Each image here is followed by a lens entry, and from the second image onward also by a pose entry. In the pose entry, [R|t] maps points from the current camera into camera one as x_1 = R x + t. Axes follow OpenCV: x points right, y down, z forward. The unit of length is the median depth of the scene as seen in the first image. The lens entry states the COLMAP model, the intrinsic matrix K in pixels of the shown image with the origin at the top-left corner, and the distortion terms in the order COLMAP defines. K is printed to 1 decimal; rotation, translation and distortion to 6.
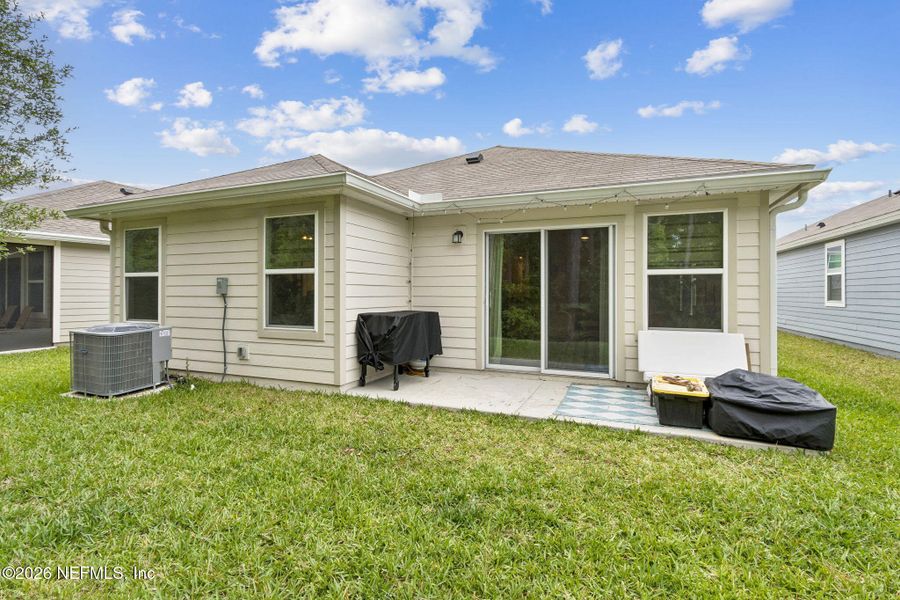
lens RADIAL K [[425.4, 0, 448.8], [0, 425.4, 295.8], [0, 0, 1]] dist [-0.002902, 0.000650]
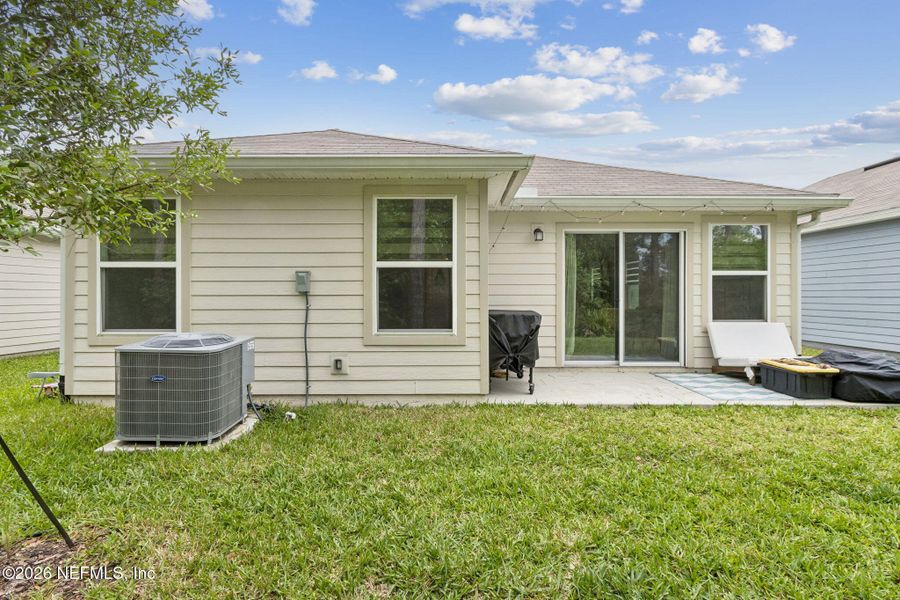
lens RADIAL K [[425.4, 0, 452.3], [0, 425.4, 298.6], [0, 0, 1]] dist [-0.002902, 0.000650]
pose [[0.920937, -0.006708, 0.389653, -0.610621], [0.004404, 0.999967, 0.006806, 0.003646], [-0.389686, -0.004552, 0.920937, 0.188478]]
